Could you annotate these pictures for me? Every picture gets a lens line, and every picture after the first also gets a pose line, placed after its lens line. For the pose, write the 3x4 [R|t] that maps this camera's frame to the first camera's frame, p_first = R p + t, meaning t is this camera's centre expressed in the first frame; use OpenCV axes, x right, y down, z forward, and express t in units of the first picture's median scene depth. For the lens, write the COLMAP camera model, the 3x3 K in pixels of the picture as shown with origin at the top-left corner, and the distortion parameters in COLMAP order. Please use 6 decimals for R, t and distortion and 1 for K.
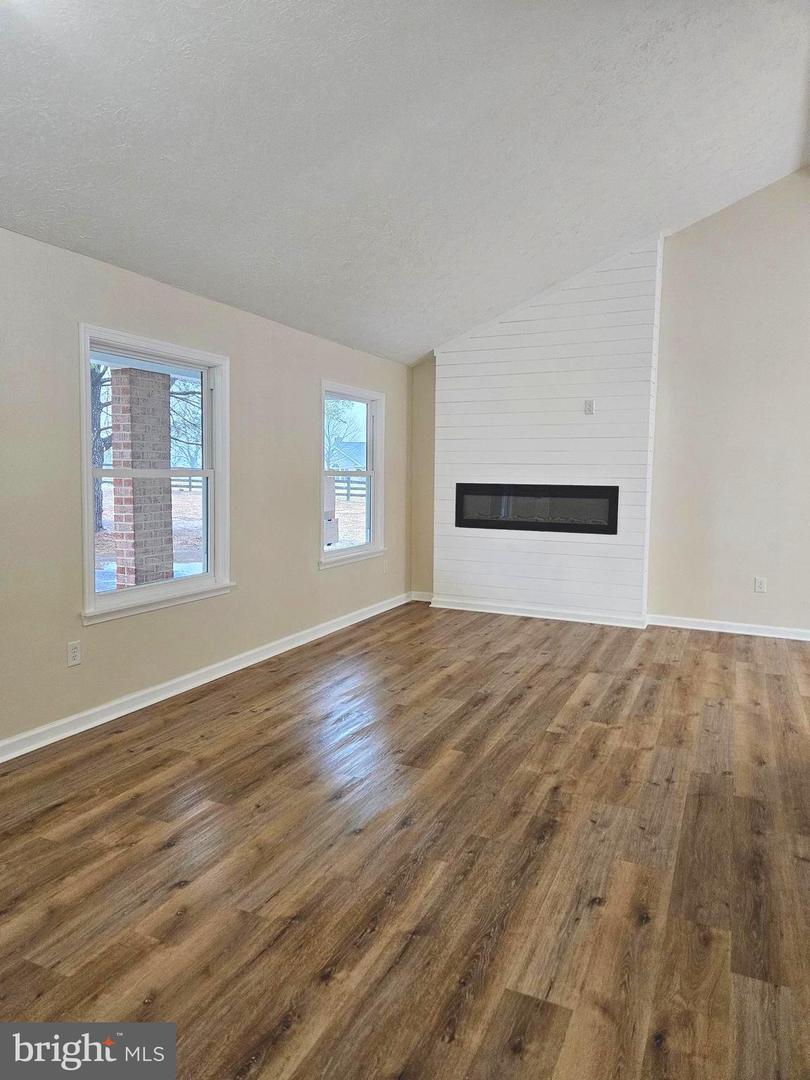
lens RADIAL K [[721.8, 0, 400.9], [0, 721.8, 535.5], [0, 0, 1]] dist [0.011847, -0.010035]
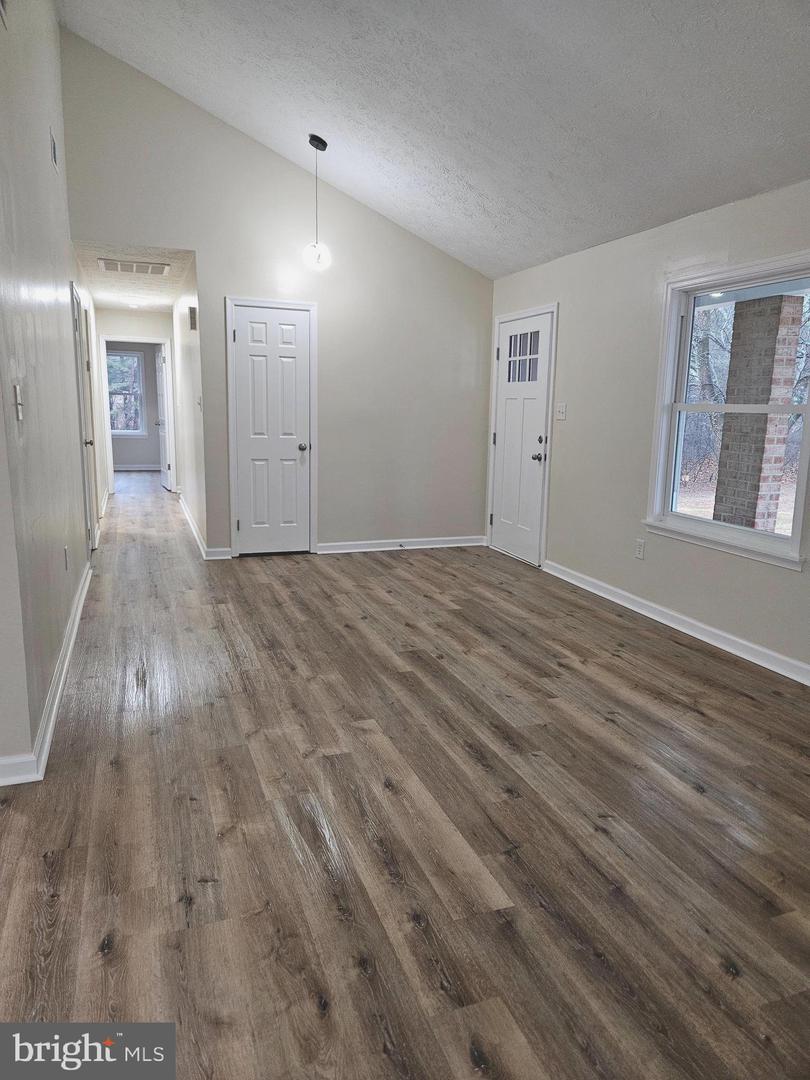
lens RADIAL K [[721.8, 0, 404.1], [0, 721.8, 542.2], [0, 0, 1]] dist [0.011847, -0.010035]
pose [[-0.702410, 0.112730, -0.702789, 0.732681], [-0.094896, 0.963732, 0.249431, -0.126833], [0.705418, 0.241895, -0.666237, 1.537101]]
